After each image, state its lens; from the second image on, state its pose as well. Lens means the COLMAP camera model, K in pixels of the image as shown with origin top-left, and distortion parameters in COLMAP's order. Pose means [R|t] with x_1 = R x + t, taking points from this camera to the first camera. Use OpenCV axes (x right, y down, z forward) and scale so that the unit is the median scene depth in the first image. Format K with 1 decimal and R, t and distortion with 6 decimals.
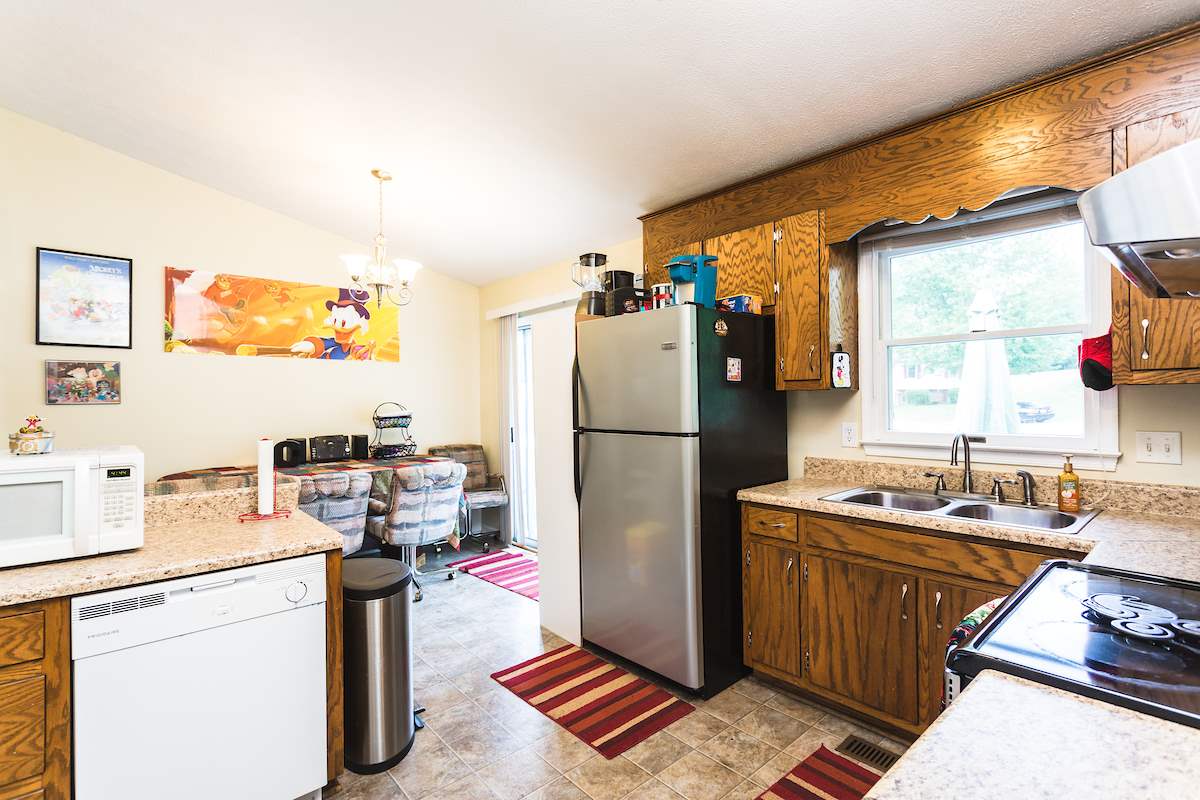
lens RADIAL K [[569.6, 0, 620.5], [0, 569.6, 397.5], [0, 0, 1]] dist [-0.001211, 0.002103]
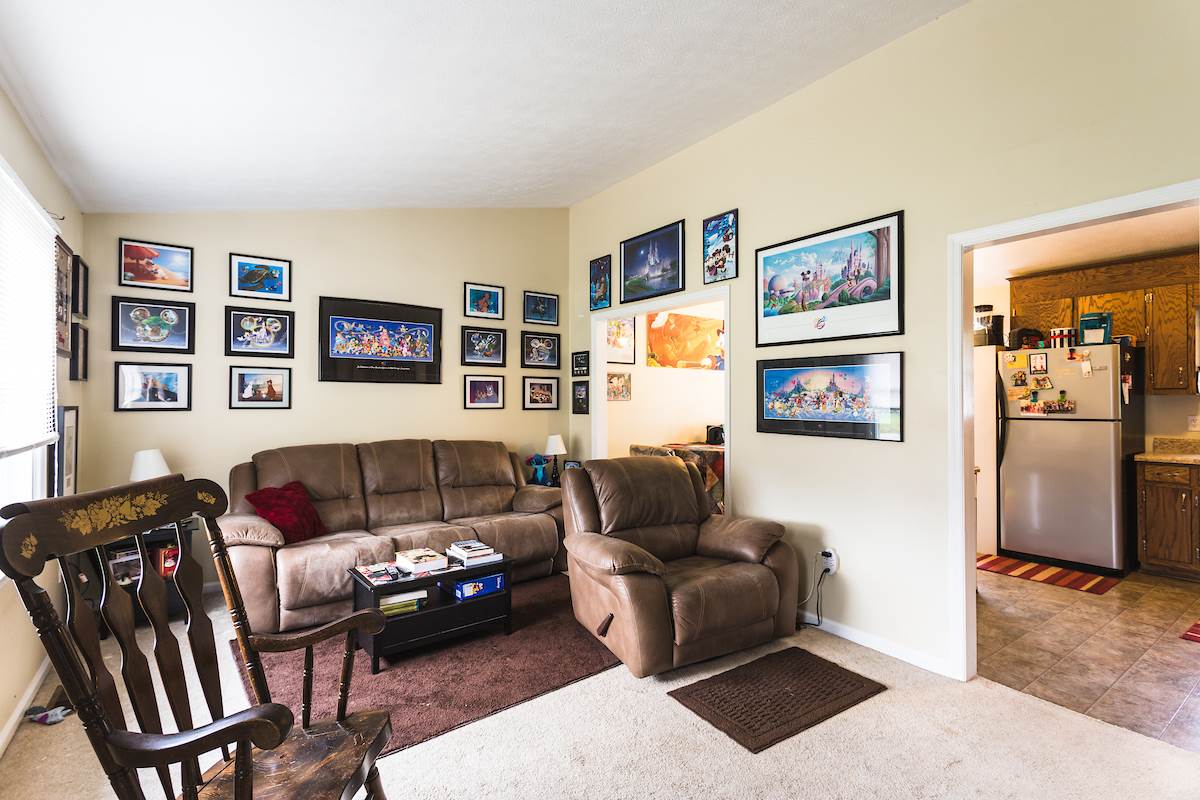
lens RADIAL K [[569.6, 0, 599.7], [0, 569.6, 396.7], [0, 0, 1]] dist [-0.001211, 0.002103]
pose [[0.993543, 0.007715, -0.113193, -1.048777], [-0.008054, 0.999964, -0.002536, 0.009265], [0.113169, 0.003431, 0.993570, -0.746610]]
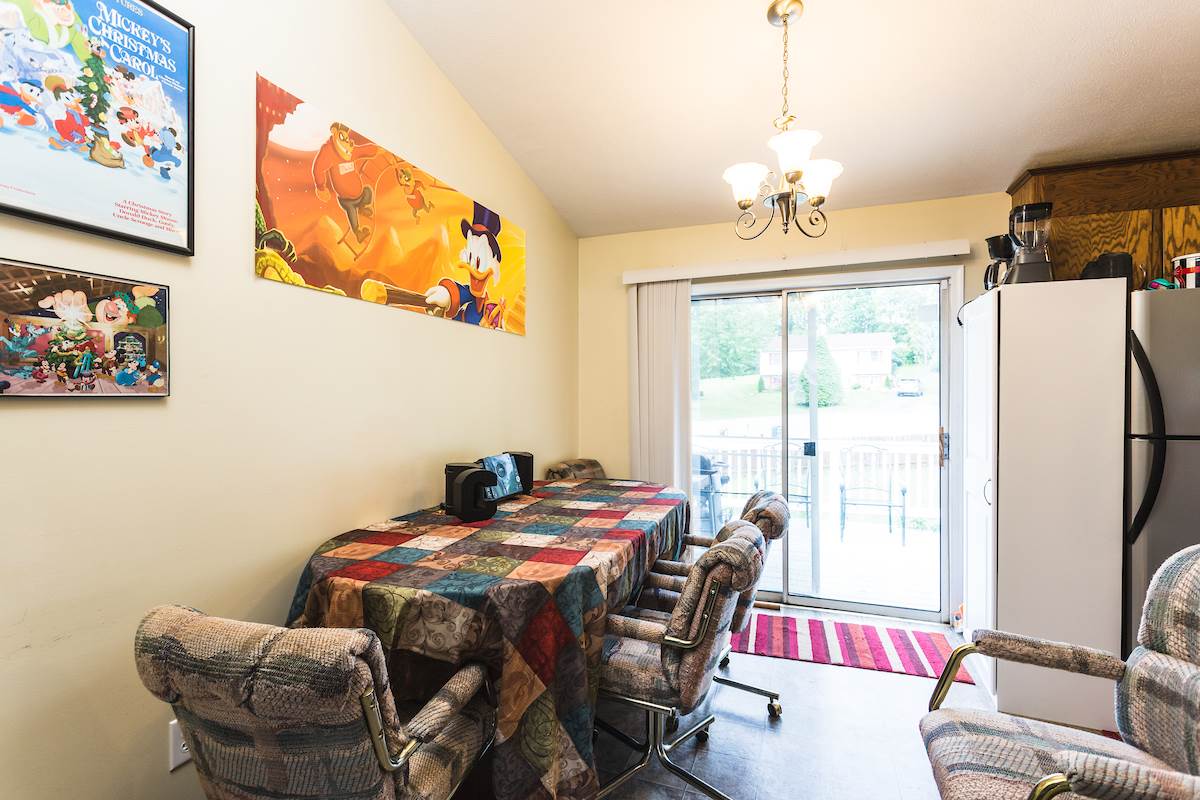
lens RADIAL K [[552.3, 0, 591.5], [0, 552.3, 397.4], [0, 0, 1]] dist [-0.001463, 0.001043]
pose [[0.884359, 0.006848, 0.466757, -1.068761], [-0.008189, 0.999966, 0.000846, 0.011748], [-0.466736, -0.004570, 0.884385, 0.726985]]
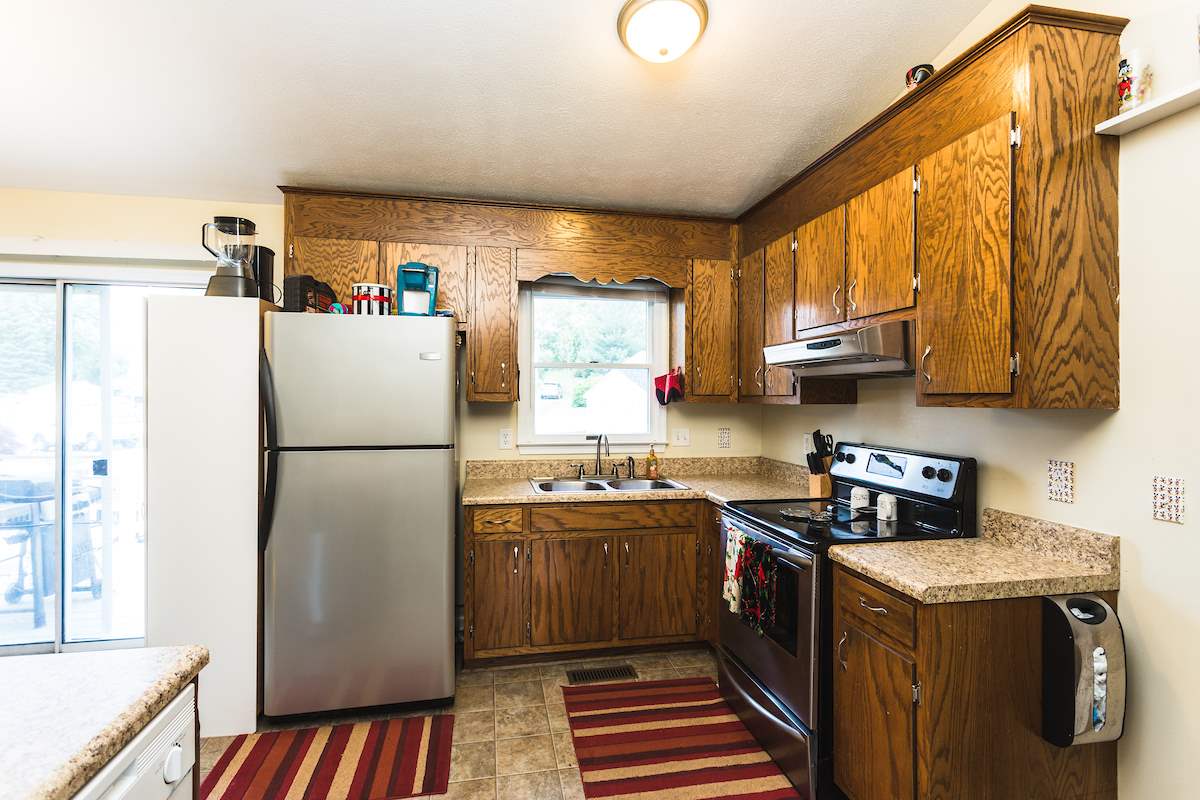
lens RADIAL K [[569.6, 0, 594.0], [0, 569.6, 398.6], [0, 0, 1]] dist [-0.001211, 0.002103]
pose [[0.516900, 0.010043, 0.855987, -0.526483], [-0.013024, 0.999908, -0.003867, -0.016324], [-0.855947, -0.009150, 0.516983, 0.223827]]
